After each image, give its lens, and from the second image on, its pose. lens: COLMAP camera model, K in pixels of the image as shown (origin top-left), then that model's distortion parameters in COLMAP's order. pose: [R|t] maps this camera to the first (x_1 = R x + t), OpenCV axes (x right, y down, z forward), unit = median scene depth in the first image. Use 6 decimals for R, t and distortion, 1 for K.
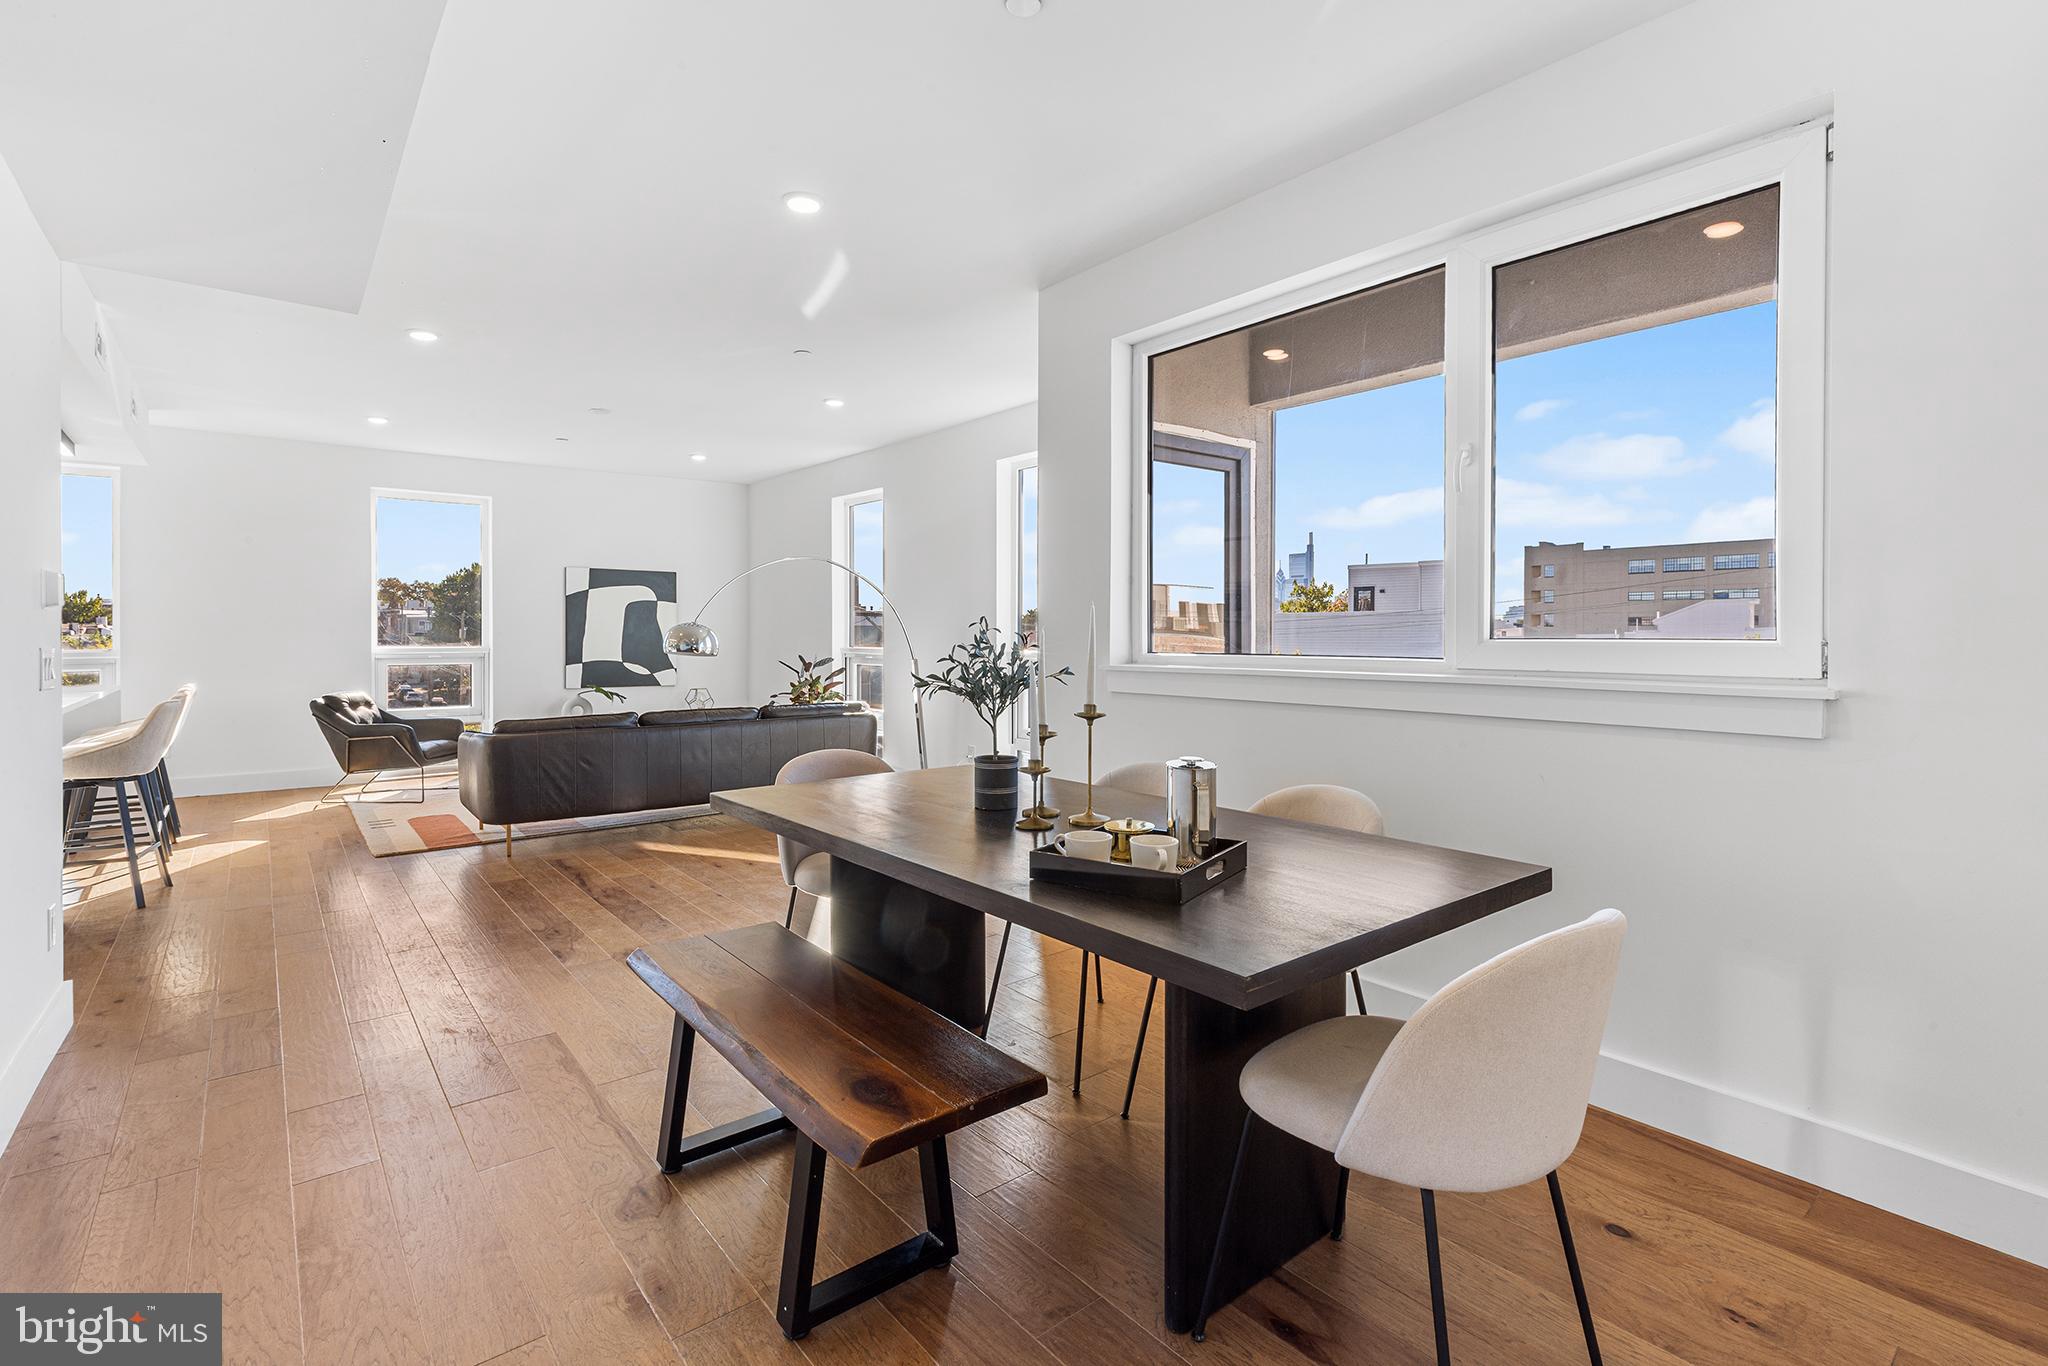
lens RADIAL K [[934.0, 0, 1017.3], [0, 934.0, 676.2], [0, 0, 1]] dist [0.004925, -0.000204]
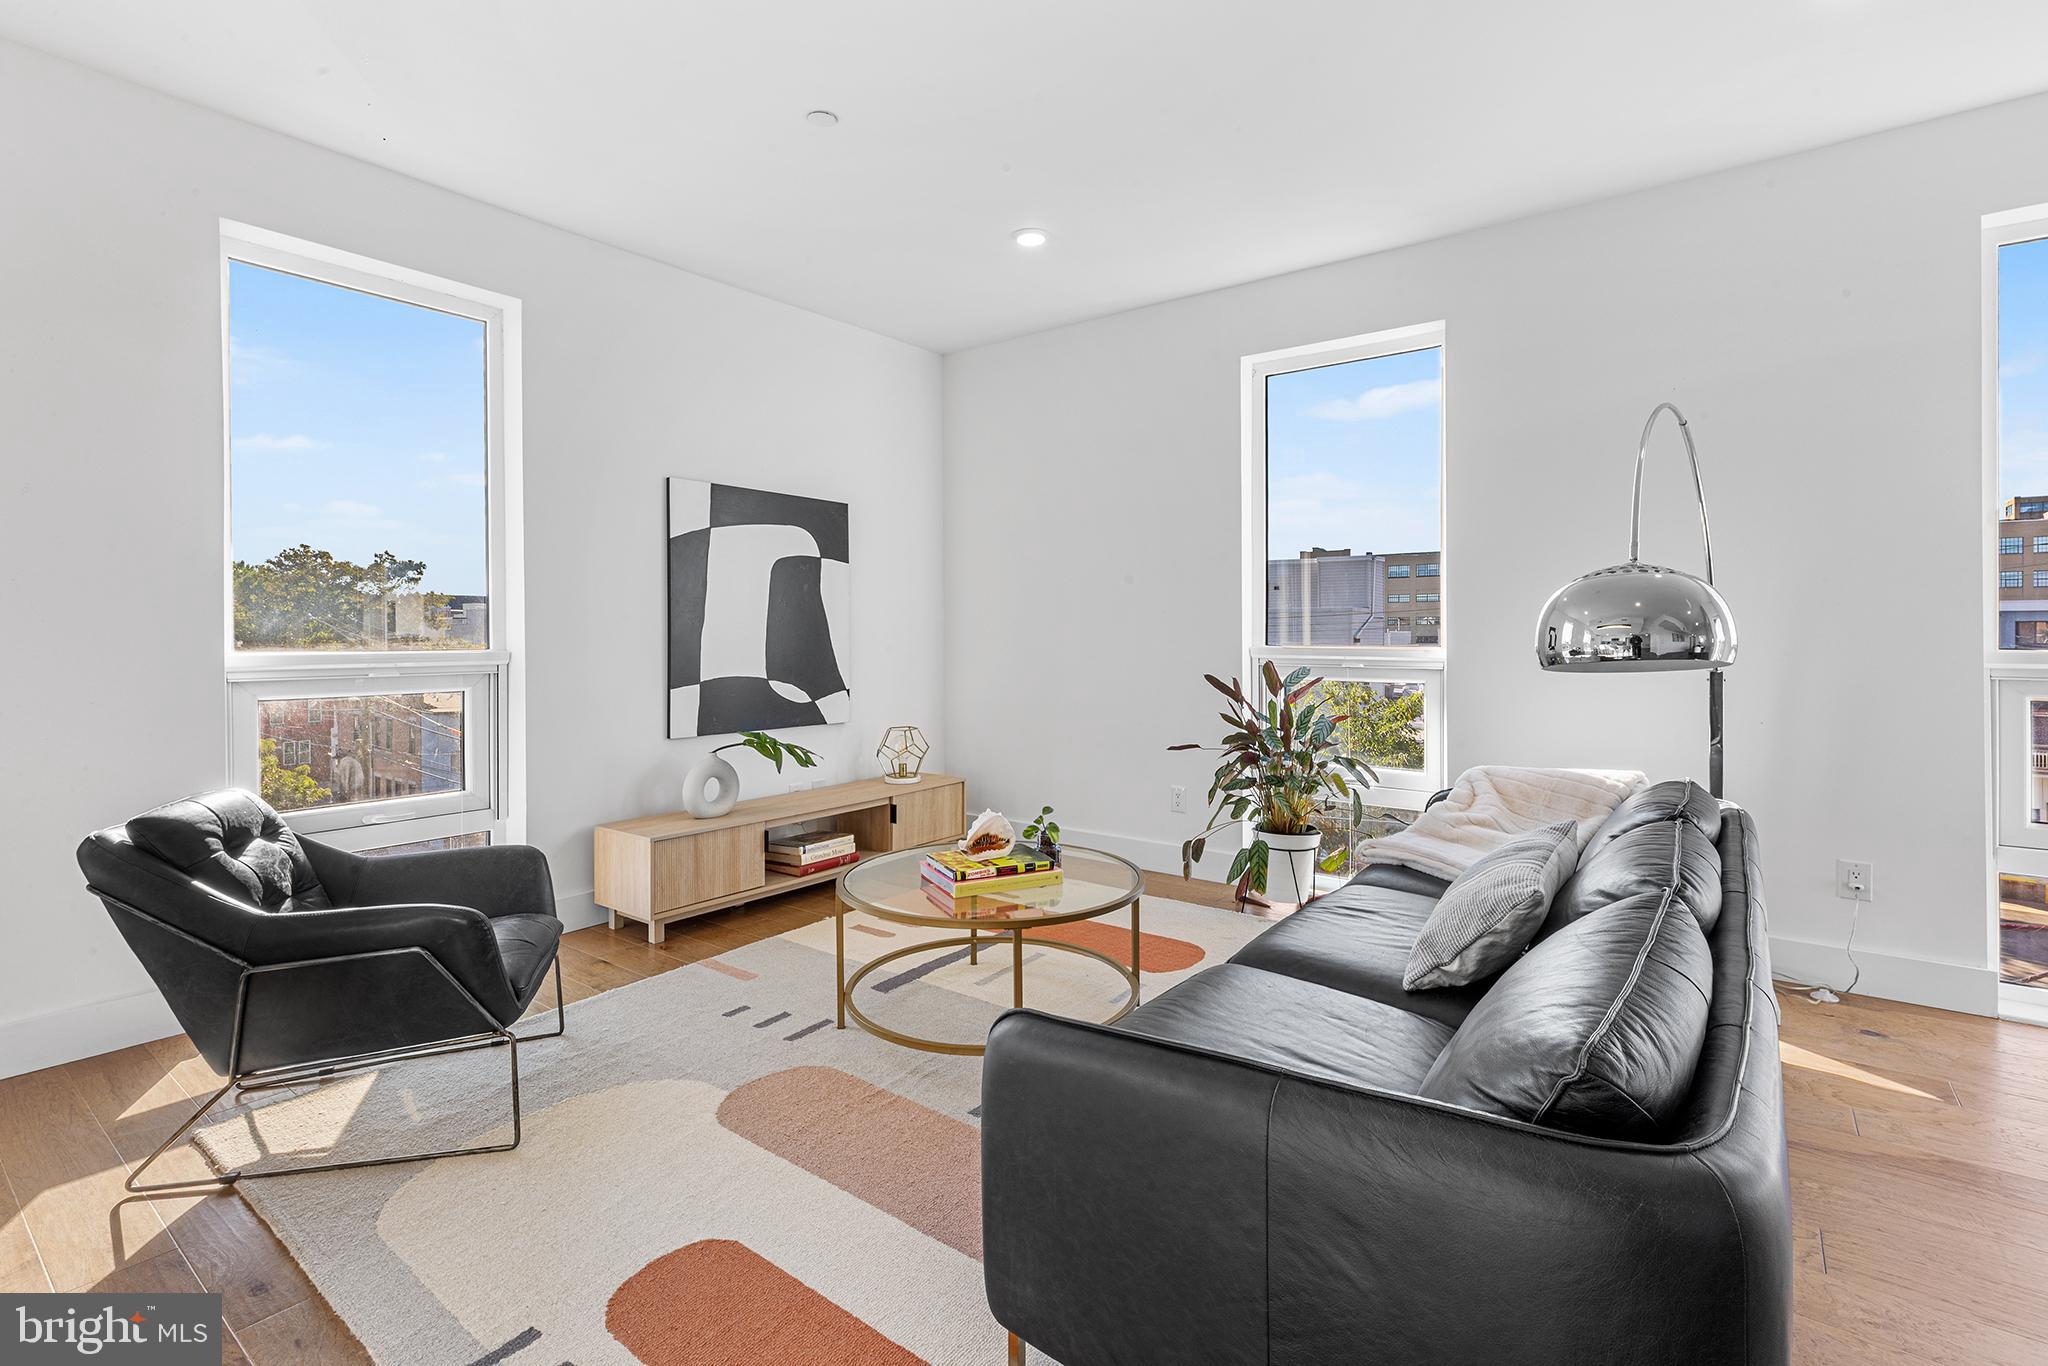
lens RADIAL K [[934.0, 0, 1019.7], [0, 934.0, 665.4], [0, 0, 1]] dist [0.004925, -0.000204]
pose [[0.966931, -0.015181, 0.254588, -0.427566], [0.019019, 0.999739, -0.012619, -0.014265], [-0.254330, 0.017044, 0.966967, 0.504607]]
